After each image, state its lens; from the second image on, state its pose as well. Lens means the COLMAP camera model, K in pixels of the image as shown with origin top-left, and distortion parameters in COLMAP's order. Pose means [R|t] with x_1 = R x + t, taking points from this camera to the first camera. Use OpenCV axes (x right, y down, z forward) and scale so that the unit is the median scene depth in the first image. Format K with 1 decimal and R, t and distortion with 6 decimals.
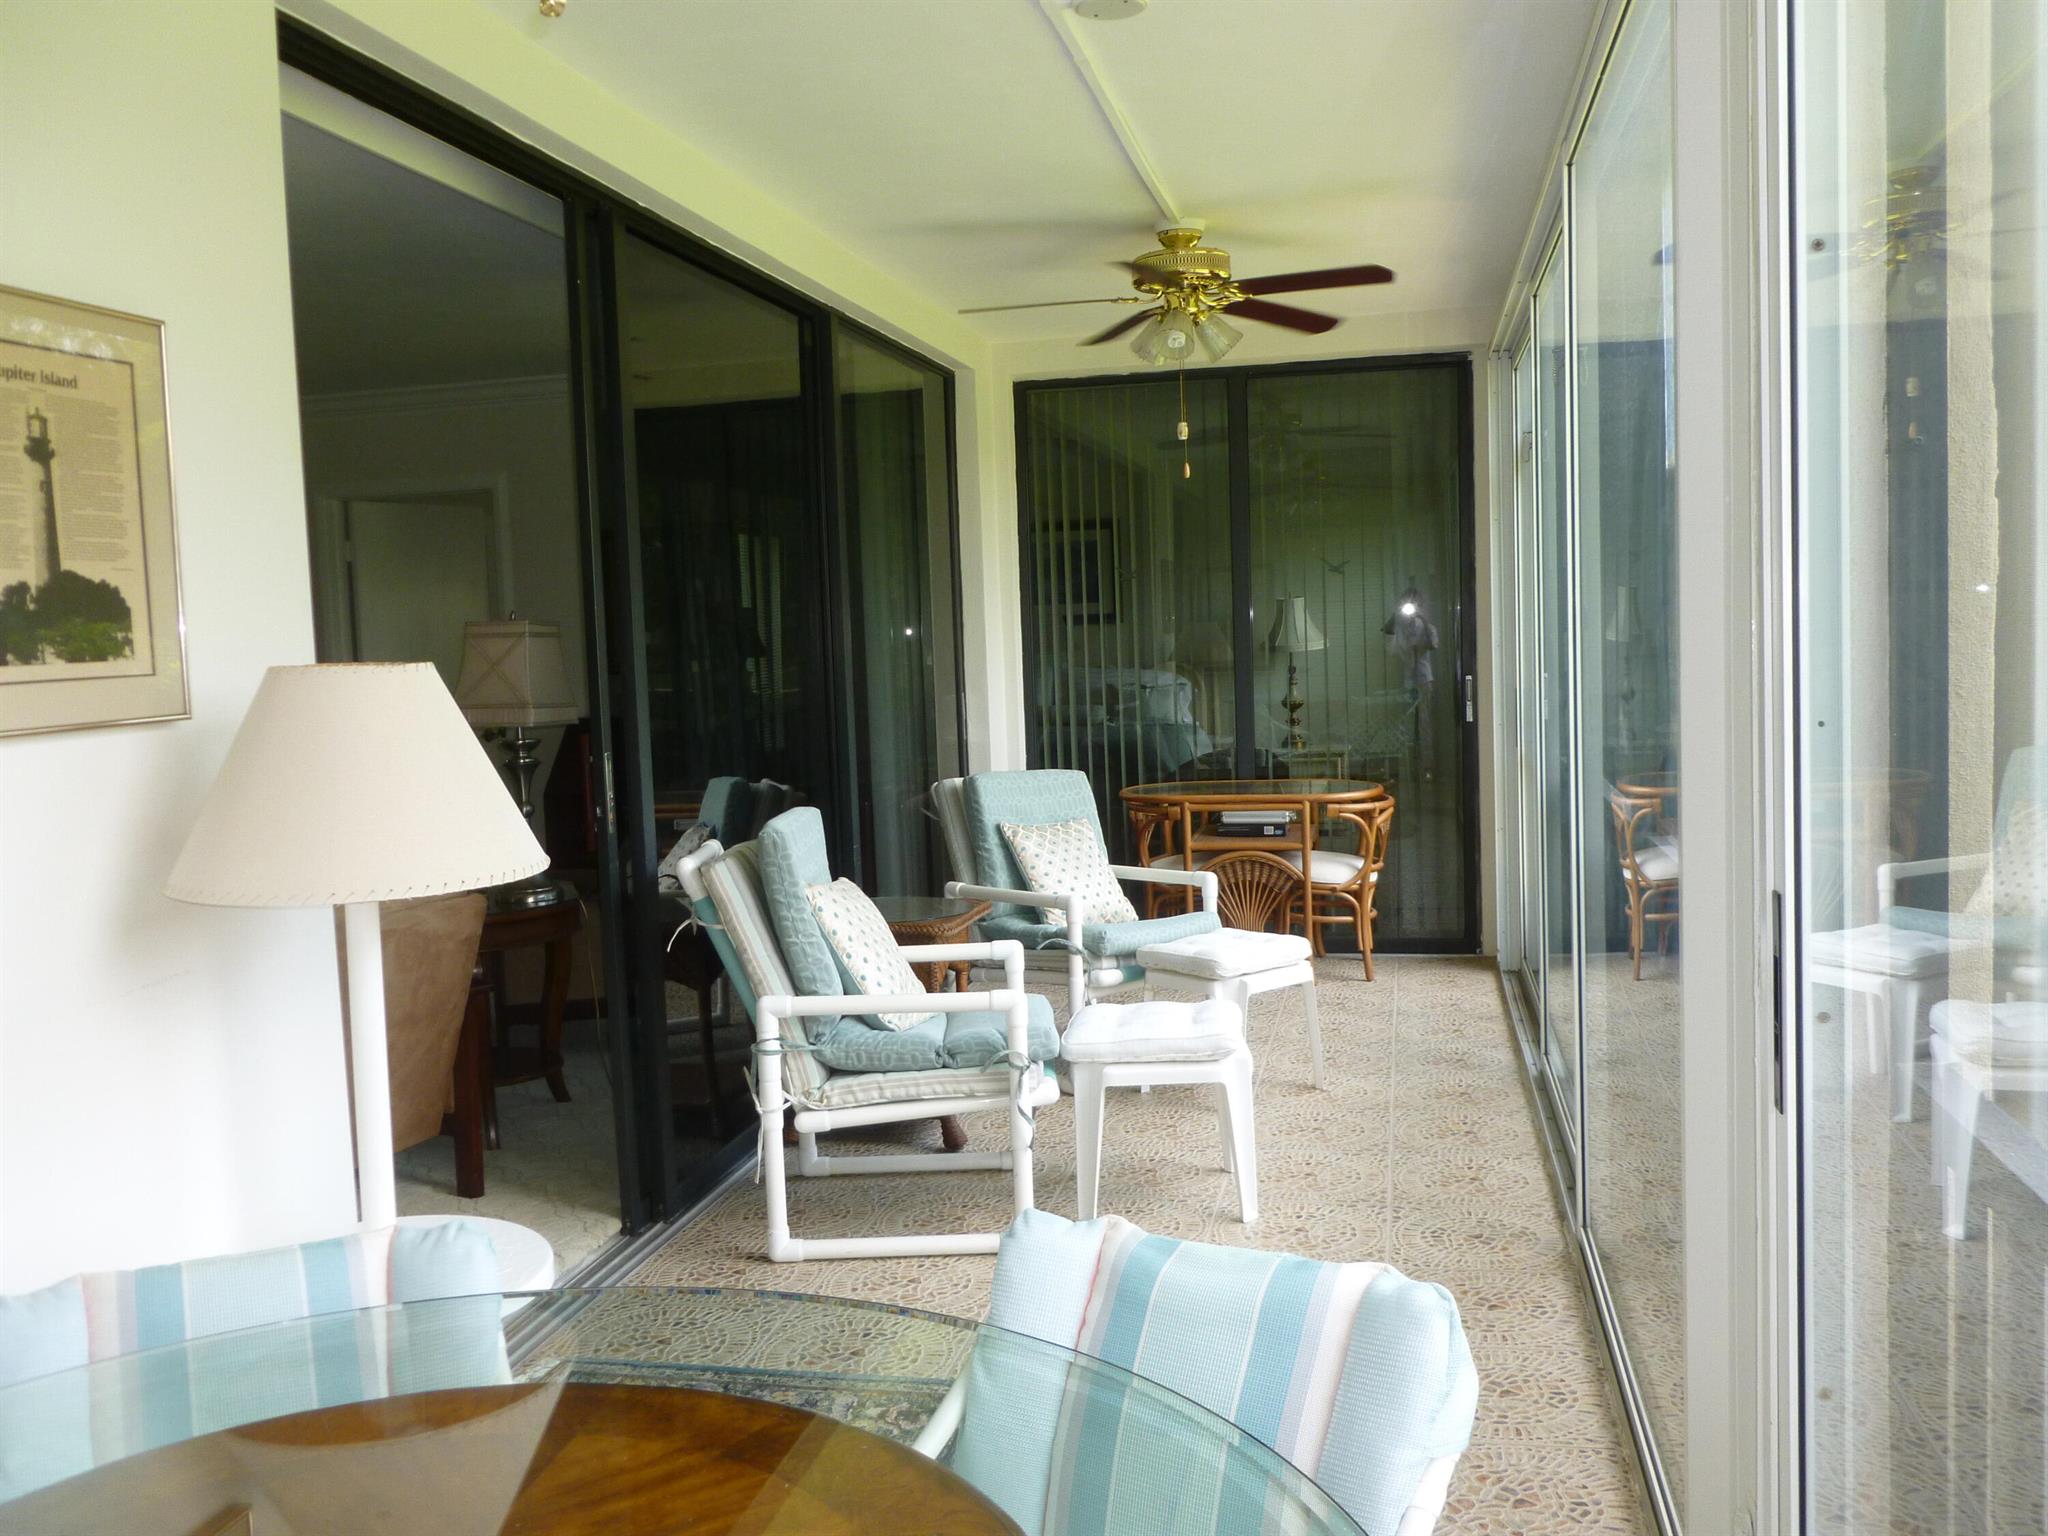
lens RADIAL K [[1760.5, 0, 1025.6], [0, 1760.5, 765.2], [0, 0, 1]] dist [-0.047189, 0.037253]
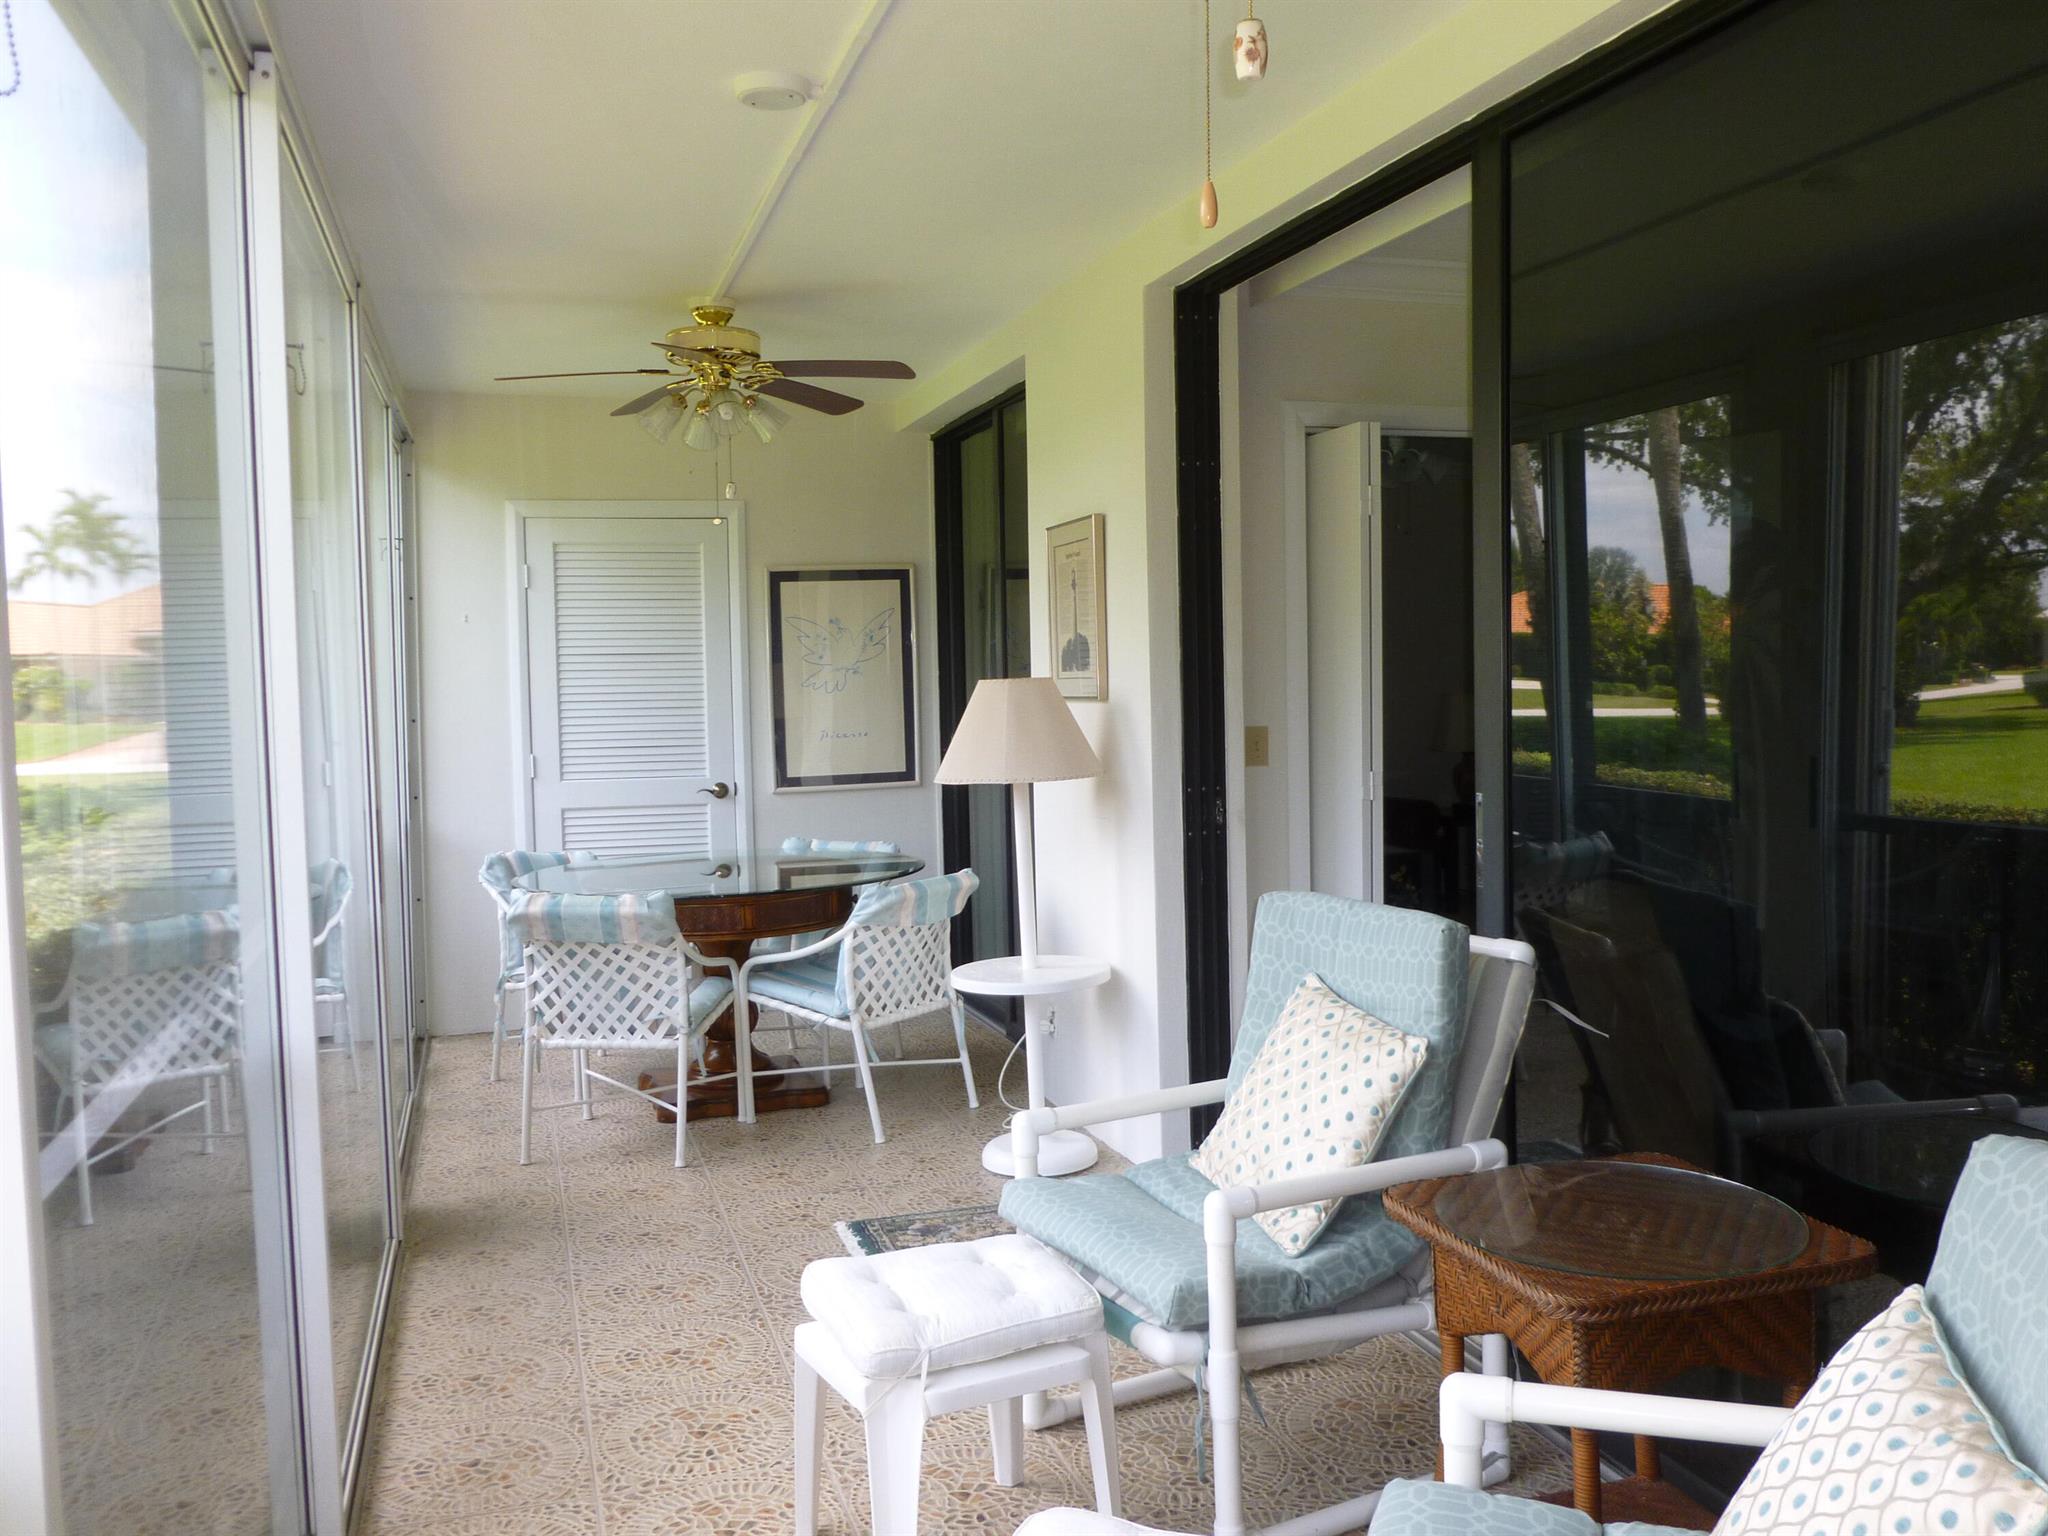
lens RADIAL K [[1760.5, 0, 1025.5], [0, 1760.5, 773.0], [0, 0, 1]] dist [-0.047189, 0.037253]
pose [[-0.875323, 0.086775, -0.475688, 0.473957], [0.020918, 0.989640, 0.142039, -0.190564], [0.483085, 0.114380, -0.868070, 2.143749]]
